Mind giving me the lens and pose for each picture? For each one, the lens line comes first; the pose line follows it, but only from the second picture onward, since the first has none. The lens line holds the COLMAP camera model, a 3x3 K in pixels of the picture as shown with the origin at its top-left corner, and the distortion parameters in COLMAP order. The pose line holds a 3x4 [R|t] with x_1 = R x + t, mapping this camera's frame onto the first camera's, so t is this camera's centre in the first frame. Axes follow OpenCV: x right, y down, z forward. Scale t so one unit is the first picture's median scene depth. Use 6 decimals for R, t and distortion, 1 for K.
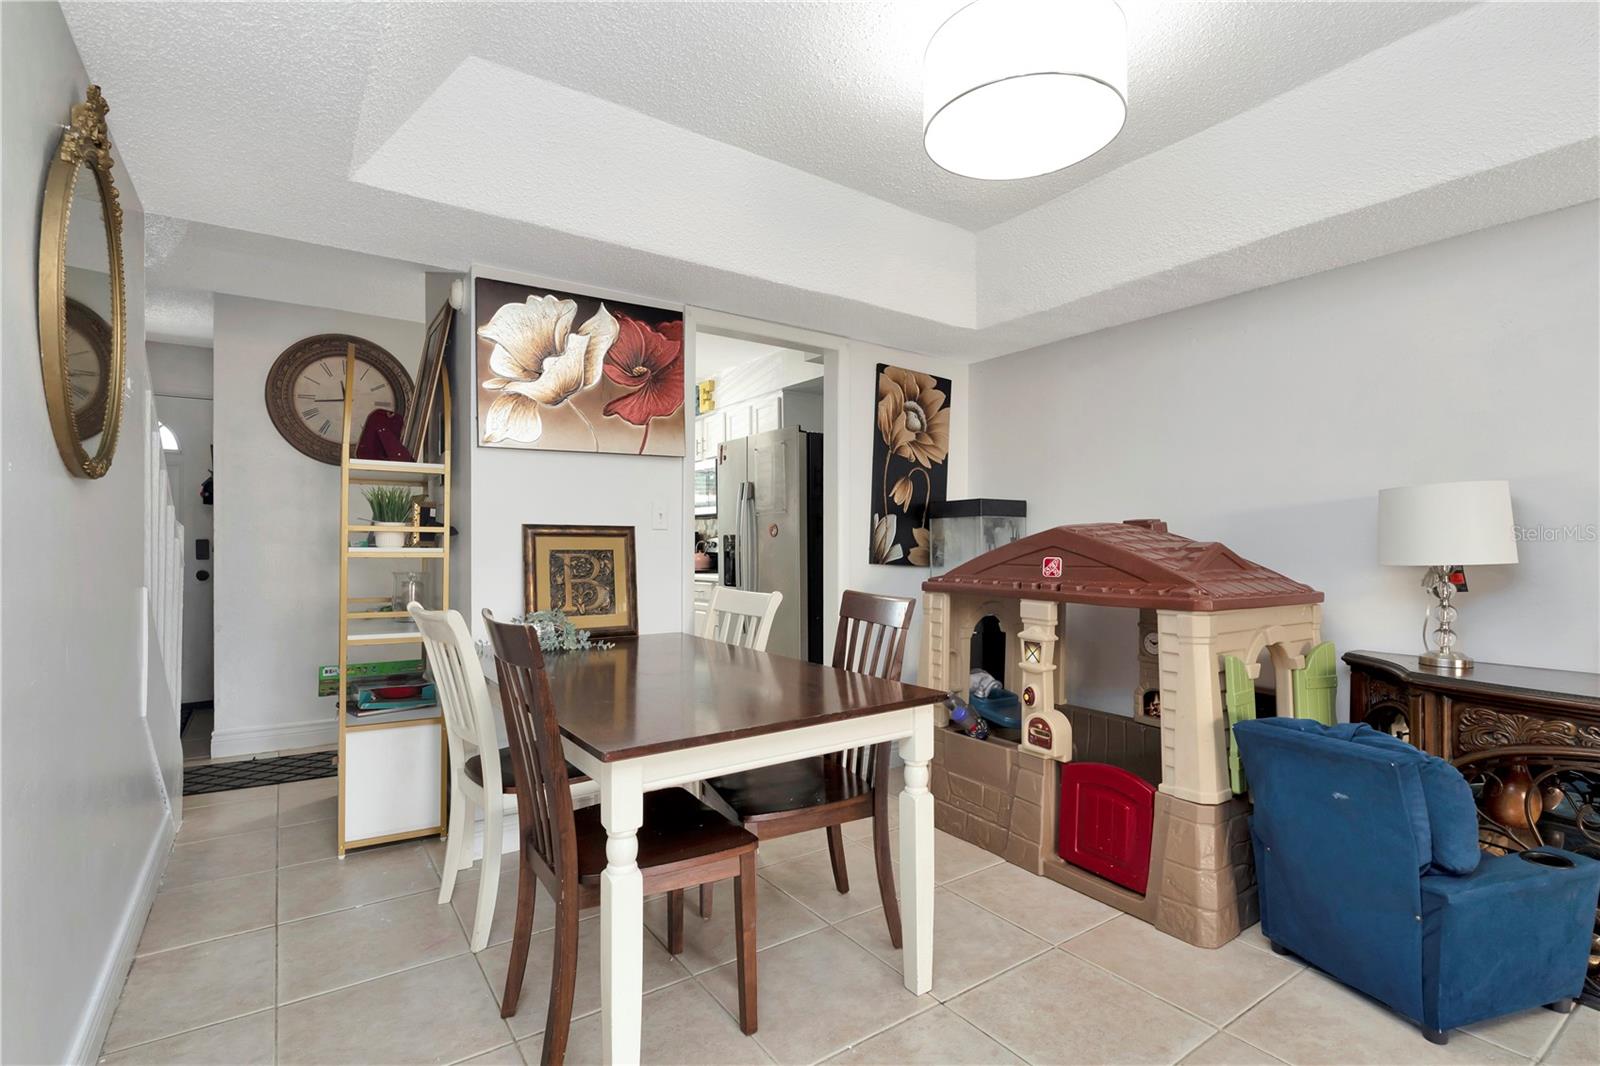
lens RADIAL K [[753.7, 0, 796.8], [0, 753.7, 545.7], [0, 0, 1]] dist [-0.001139, 0.000080]
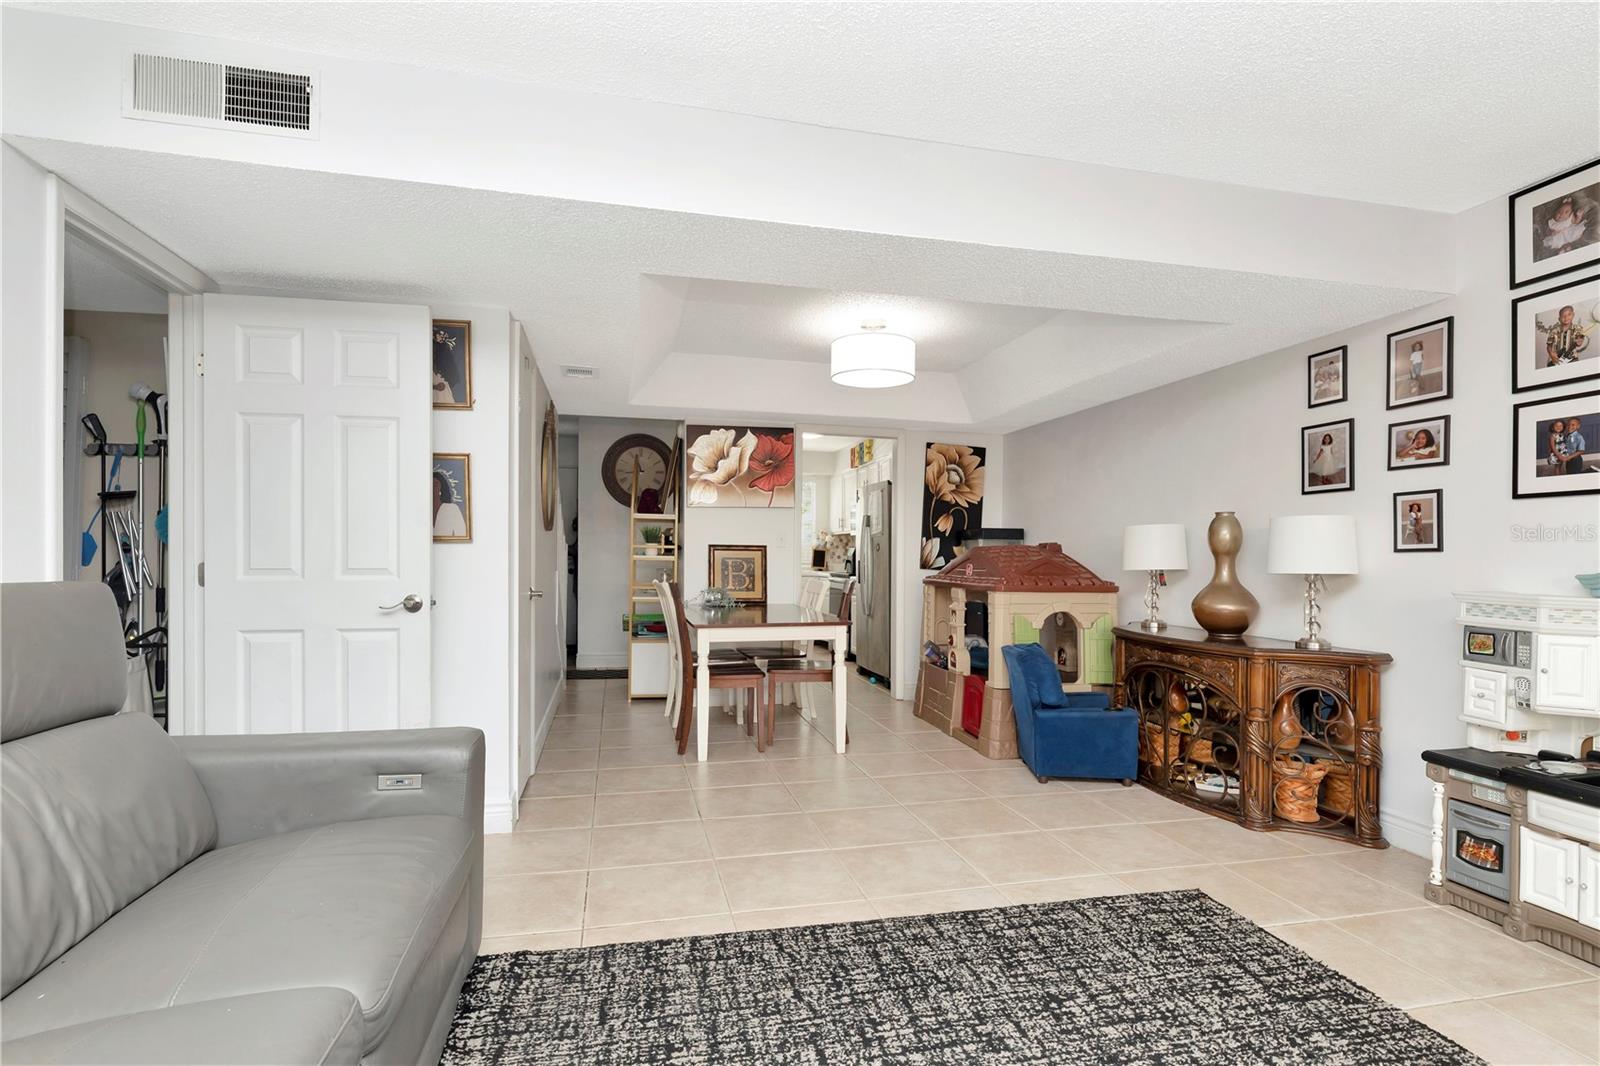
lens RADIAL K [[783.5, 0, 806.9], [0, 783.5, 558.8], [0, 0, 1]] dist [-0.000297, 0.000088]
pose [[0.934189, 0.009582, -0.356649, 0.577414], [-0.009550, 0.999953, 0.001853, 0.002669], [0.356649, 0.001675, 0.934237, -0.786031]]
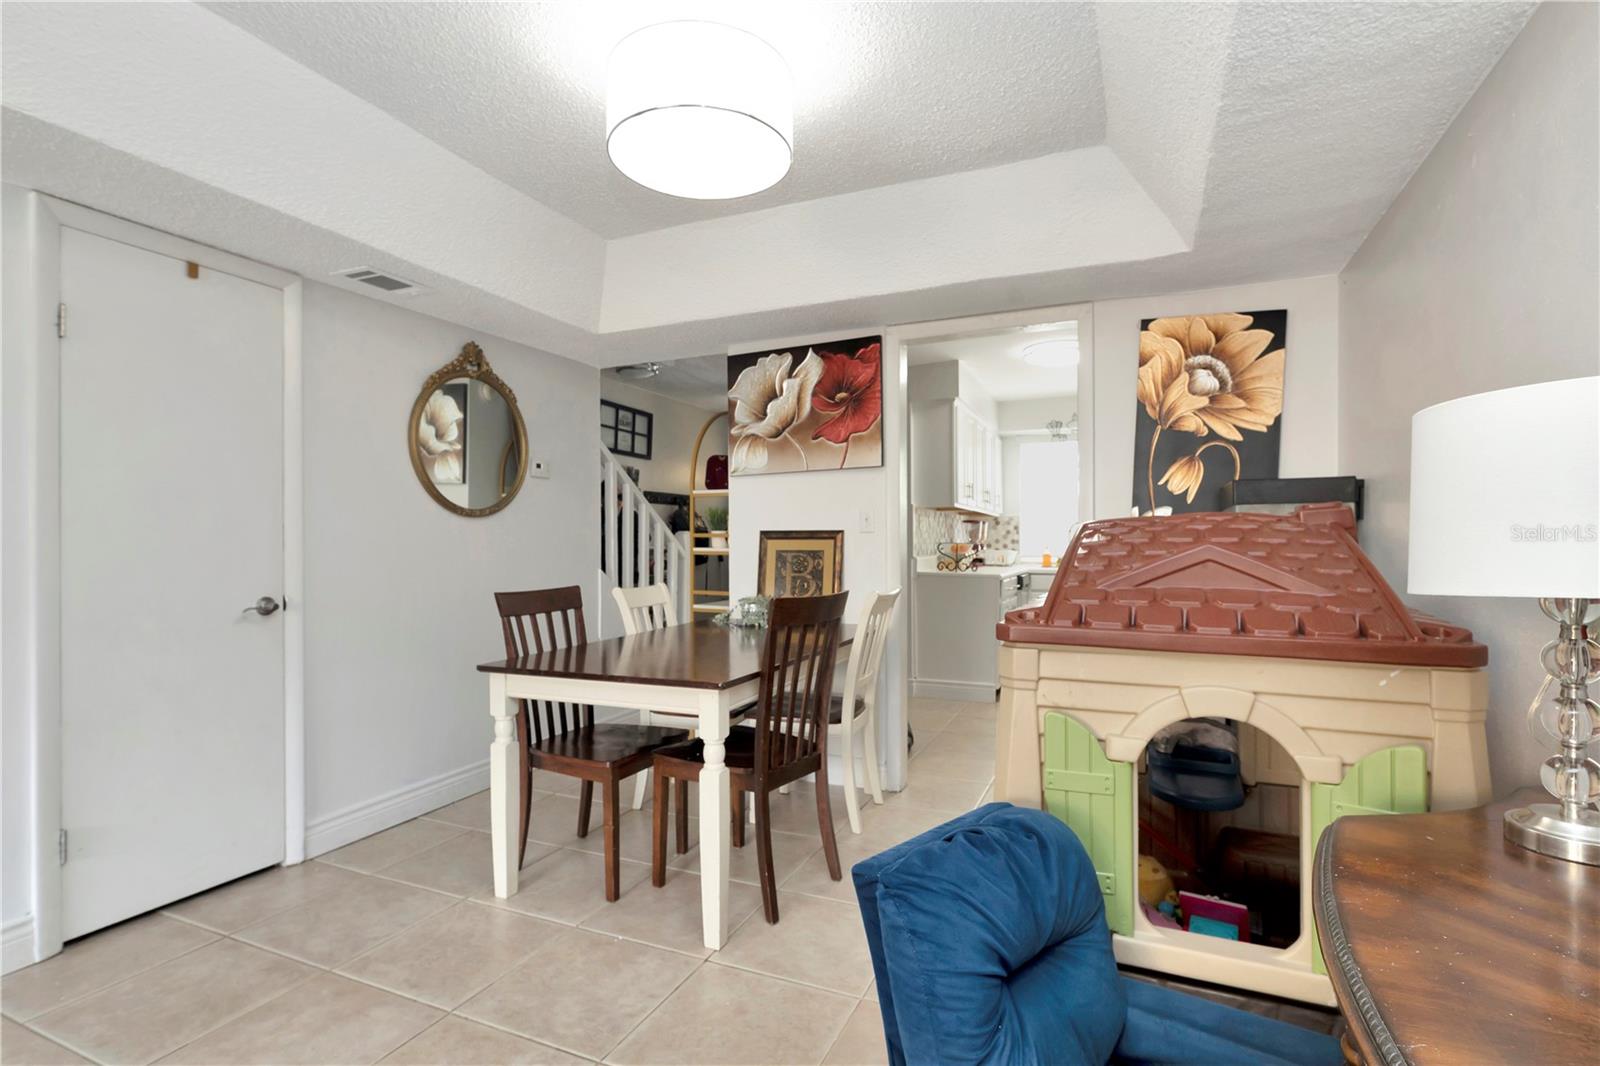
lens RADIAL K [[753.7, 0, 796.8], [0, 753.7, 545.7], [0, 0, 1]] dist [-0.001139, 0.000080]
pose [[0.523520, -0.000365, -0.852014, 0.752063], [0.001910, 0.999998, 0.000745, -0.002512], [0.852011, -0.002018, 0.523519, 0.331100]]
